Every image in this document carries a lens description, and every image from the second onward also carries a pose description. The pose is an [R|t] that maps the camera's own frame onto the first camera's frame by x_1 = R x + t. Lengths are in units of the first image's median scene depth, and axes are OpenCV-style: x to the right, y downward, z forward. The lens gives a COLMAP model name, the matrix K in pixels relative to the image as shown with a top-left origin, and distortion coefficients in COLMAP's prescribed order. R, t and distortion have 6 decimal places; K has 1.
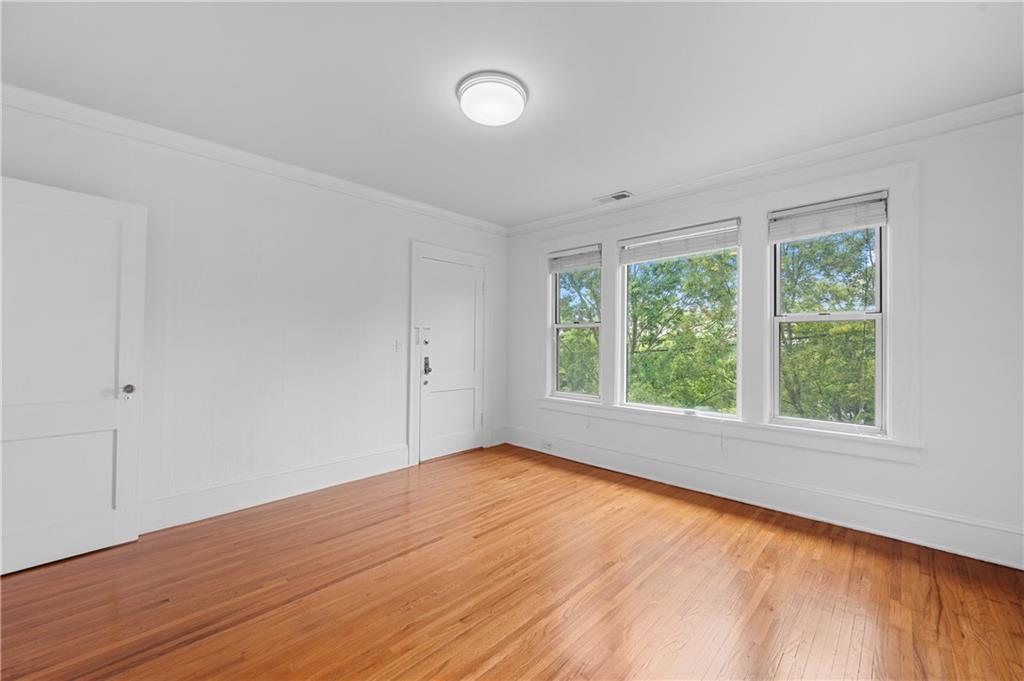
lens RADIAL K [[410.7, 0, 512.0], [0, 410.7, 338.8], [0, 0, 1]] dist [-0.009510, 0.000044]
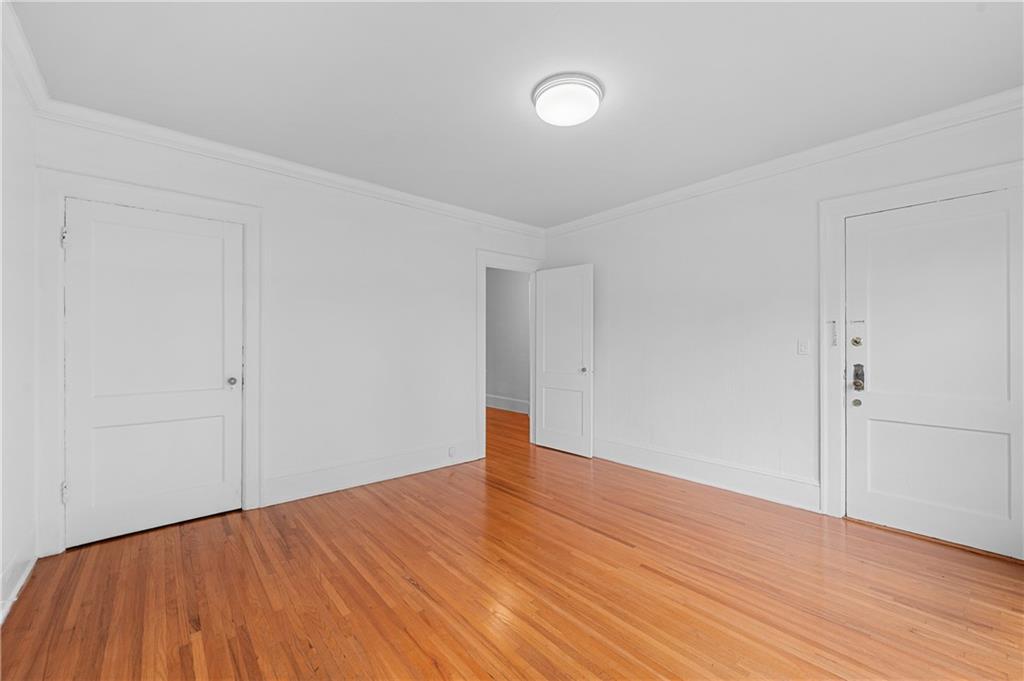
lens RADIAL K [[410.7, 0, 512.0], [0, 410.7, 338.8], [0, 0, 1]] dist [-0.009510, 0.000044]
pose [[-0.093748, -0.012693, -0.995515, 0.650612], [0.007120, 0.999885, -0.013419, 0.011123], [0.995571, -0.008347, -0.093647, 0.654705]]
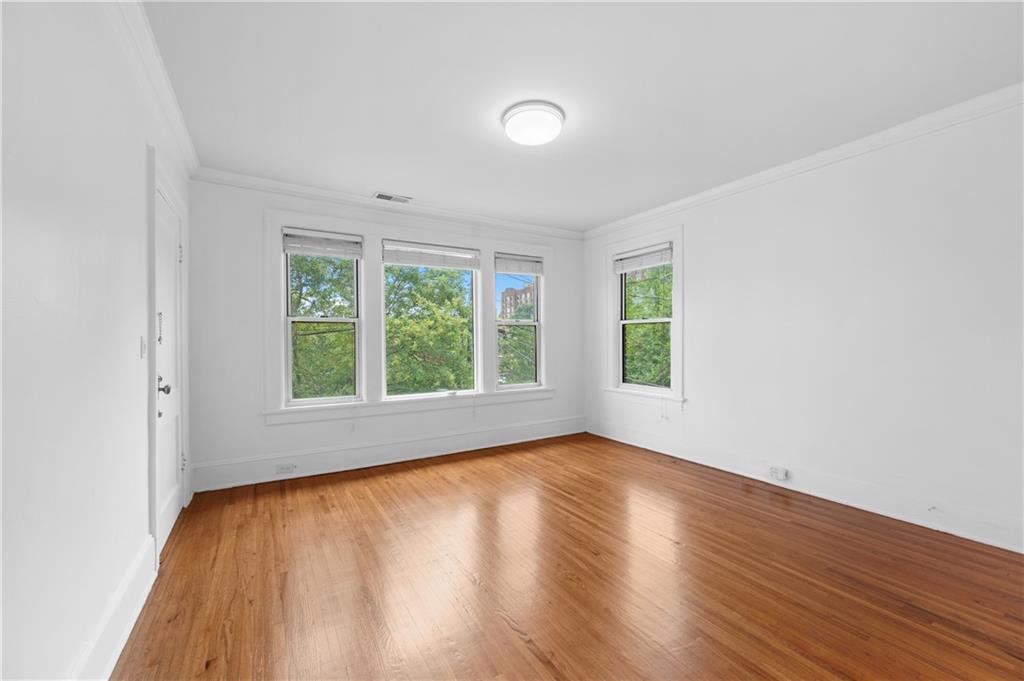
lens RADIAL K [[410.7, 0, 512.0], [0, 410.7, 338.8], [0, 0, 1]] dist [-0.009510, 0.000044]
pose [[0.260257, -0.004093, 0.965531, -0.800011], [0.003185, 0.999989, 0.003380, 0.007536], [-0.965534, 0.002195, 0.260268, 0.522753]]
